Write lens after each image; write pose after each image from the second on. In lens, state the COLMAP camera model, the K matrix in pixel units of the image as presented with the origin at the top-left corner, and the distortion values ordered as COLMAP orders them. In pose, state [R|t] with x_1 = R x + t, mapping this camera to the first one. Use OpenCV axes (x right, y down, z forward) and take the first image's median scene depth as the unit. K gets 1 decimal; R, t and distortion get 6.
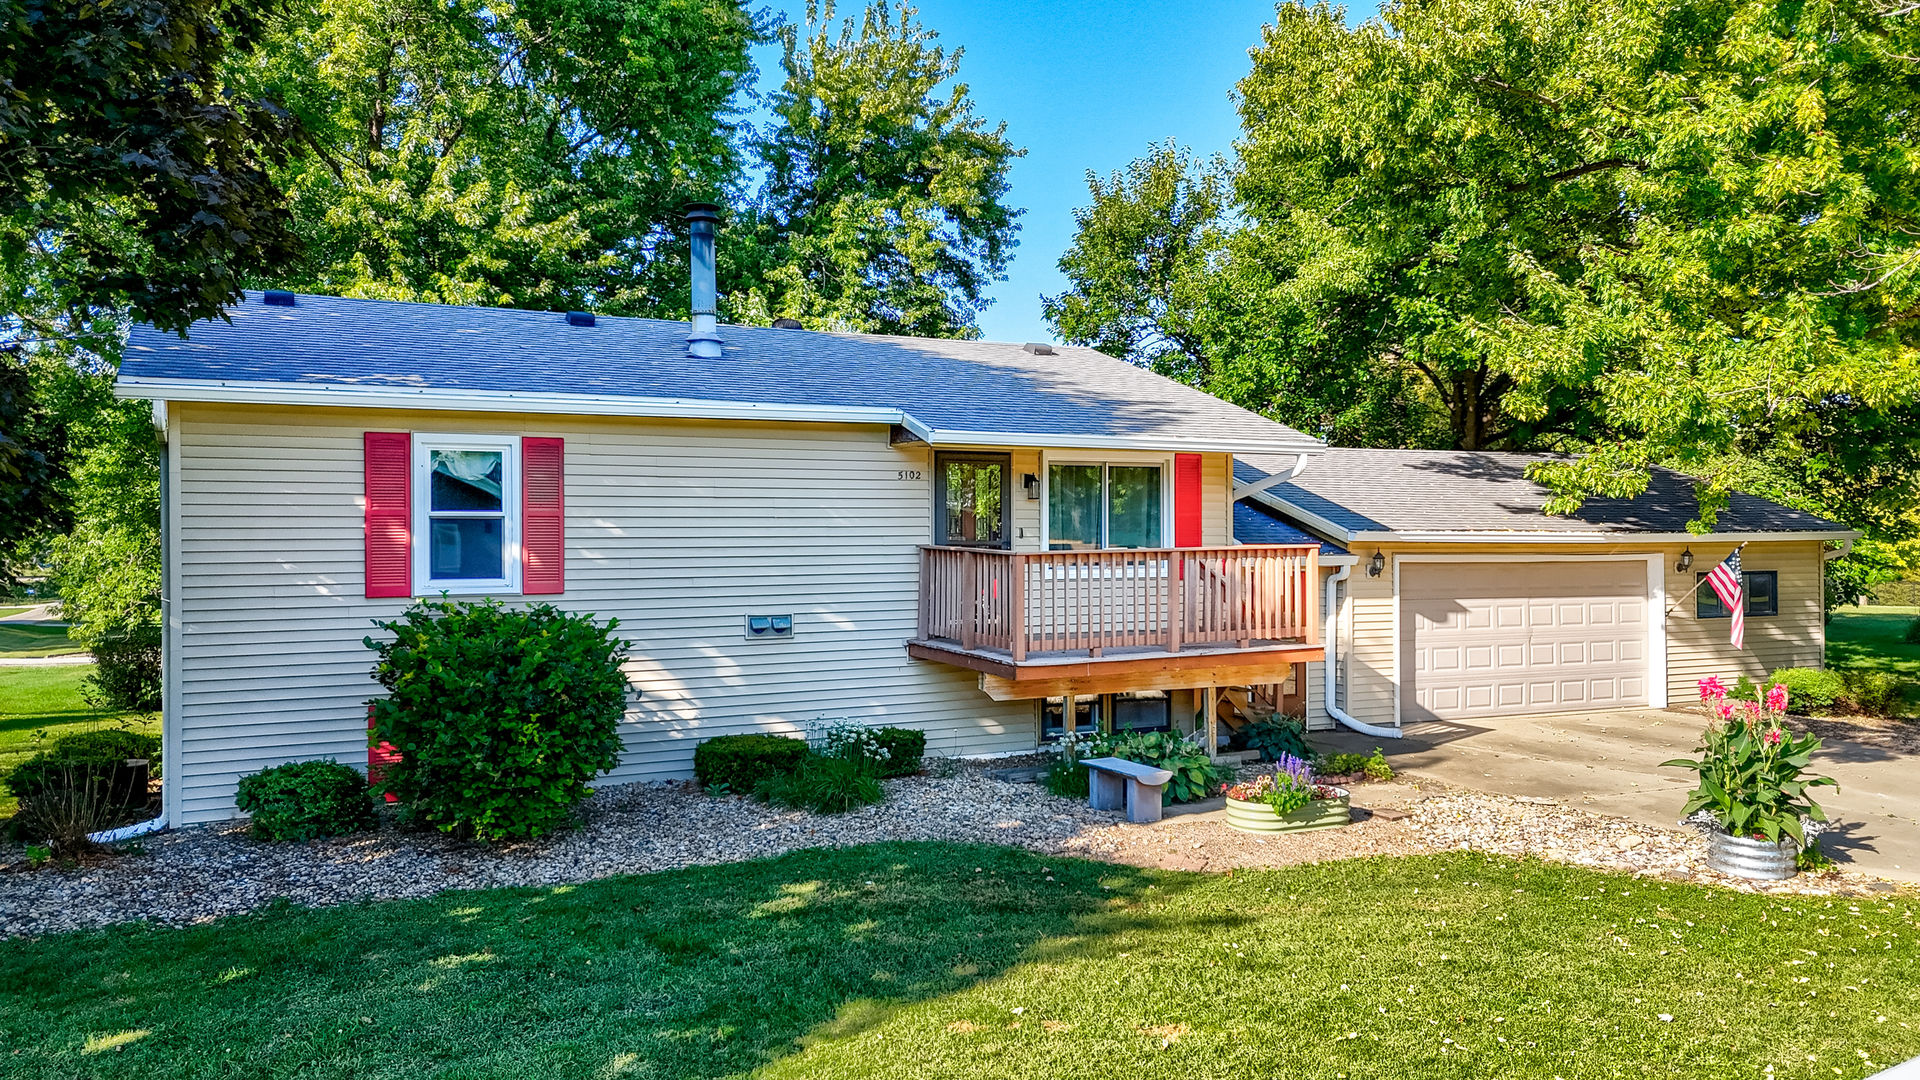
lens RADIAL K [[1396.7, 0, 960.0], [0, 1396.7, 540.0], [0, 0, 1]] dist [0.084677, -0.057035]
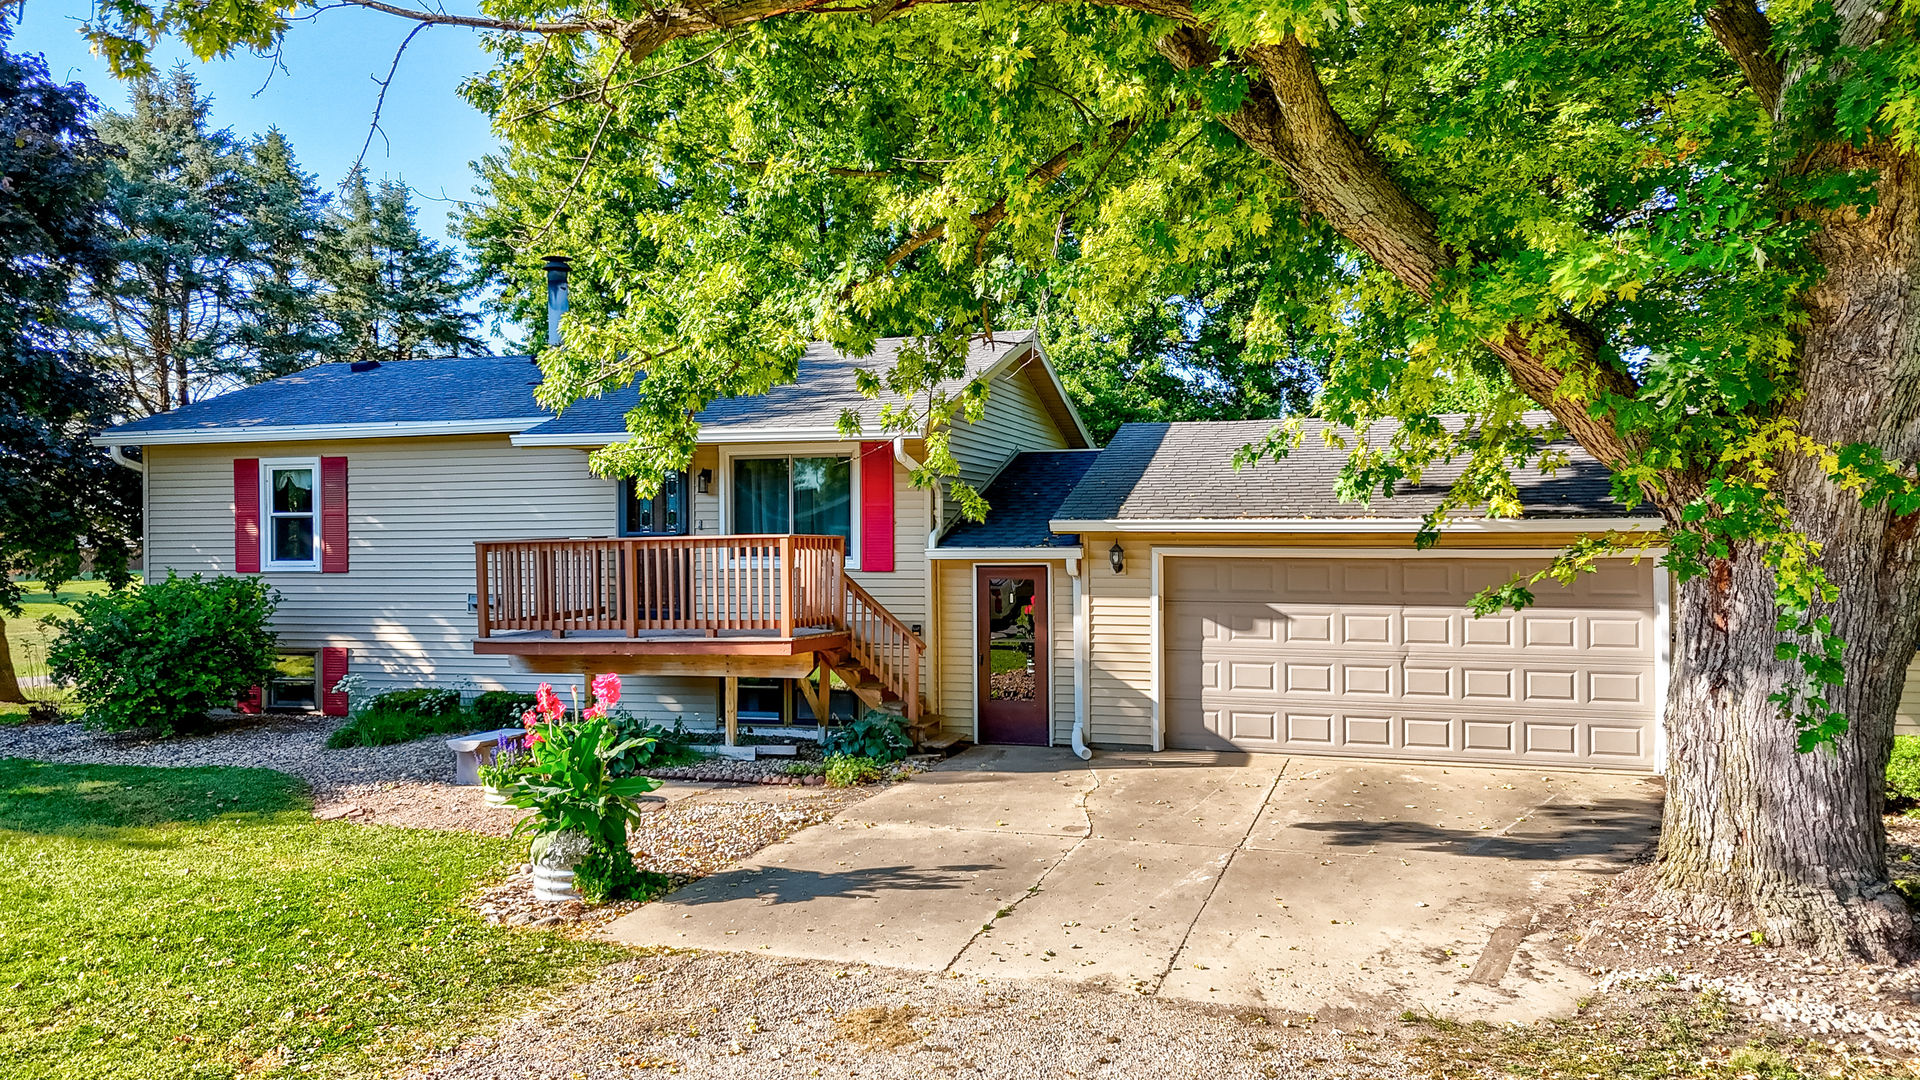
lens RADIAL K [[1417.0, 0, 976.6], [0, 1417.0, 545.0], [0, 0, 1]] dist [0.078683, -0.058931]
pose [[0.729689, 0.001470, -0.683777, 0.945830], [0.001615, 0.999991, 0.003874, 0.006436], [0.683777, -0.003931, 0.729681, 0.356620]]
